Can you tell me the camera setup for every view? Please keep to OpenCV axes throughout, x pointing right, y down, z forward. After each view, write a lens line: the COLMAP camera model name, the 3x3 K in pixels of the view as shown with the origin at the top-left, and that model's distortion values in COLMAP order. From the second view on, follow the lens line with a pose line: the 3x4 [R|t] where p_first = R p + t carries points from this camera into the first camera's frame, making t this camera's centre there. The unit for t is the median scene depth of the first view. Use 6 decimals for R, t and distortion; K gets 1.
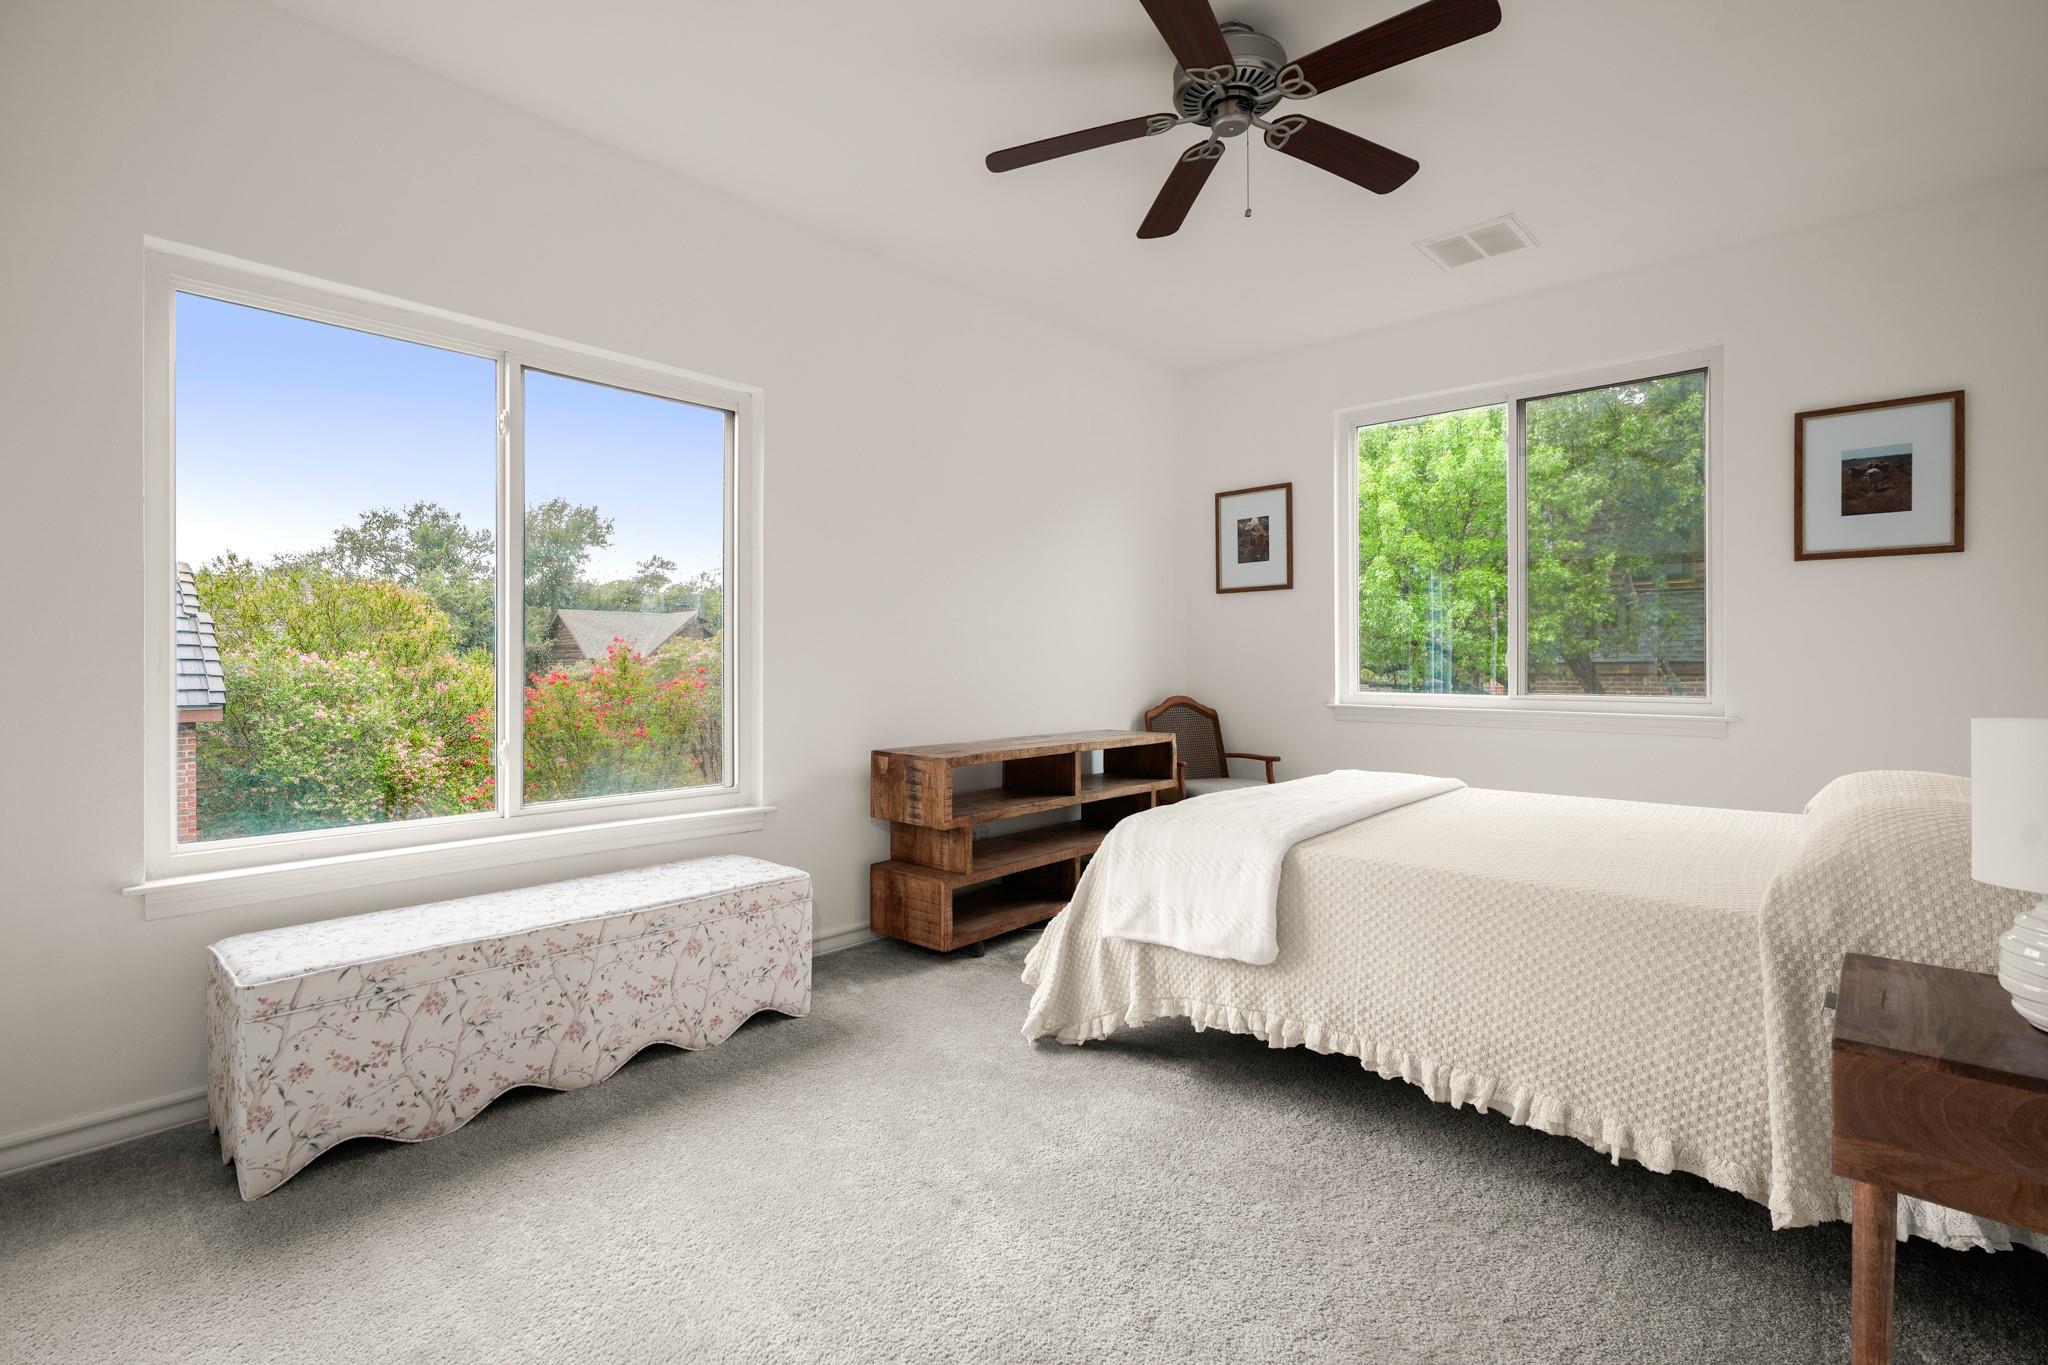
lens RADIAL K [[926.5, 0, 1024.0], [0, 926.5, 682.5], [0, 0, 1]] dist [-0.002728, -0.000295]
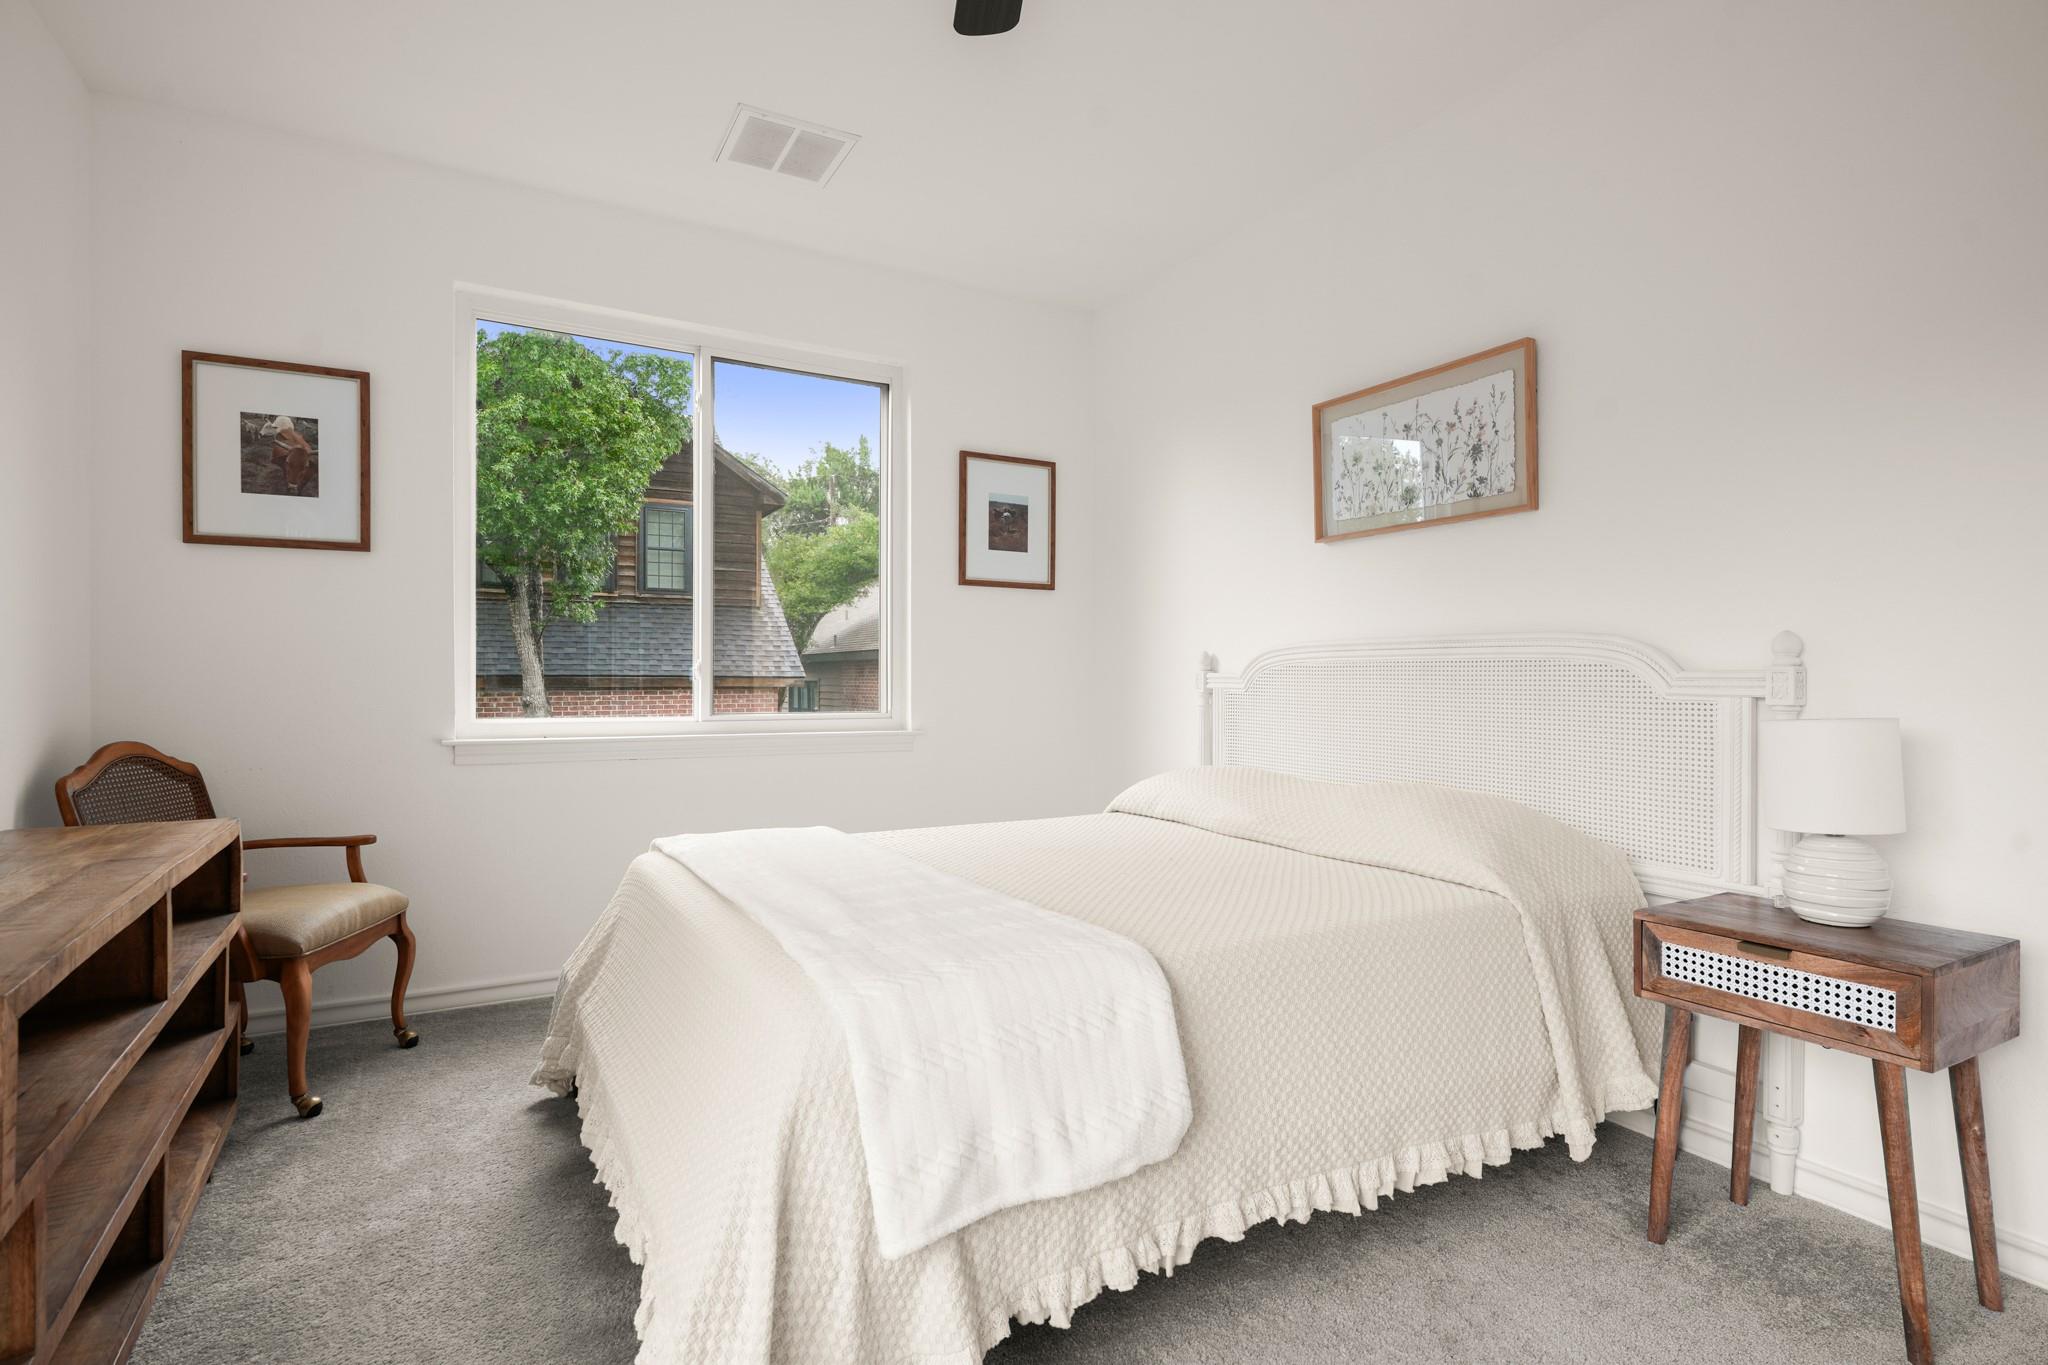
lens RADIAL K [[1002.0, 0, 1018.2], [0, 1002.0, 688.7], [0, 0, 1]] dist [-0.011445, -0.000416]
pose [[0.307763, -0.006171, 0.951443, -0.278474], [0.016516, 0.999863, 0.001143, -0.009313], [-0.951320, 0.015362, 0.307823, 0.584274]]
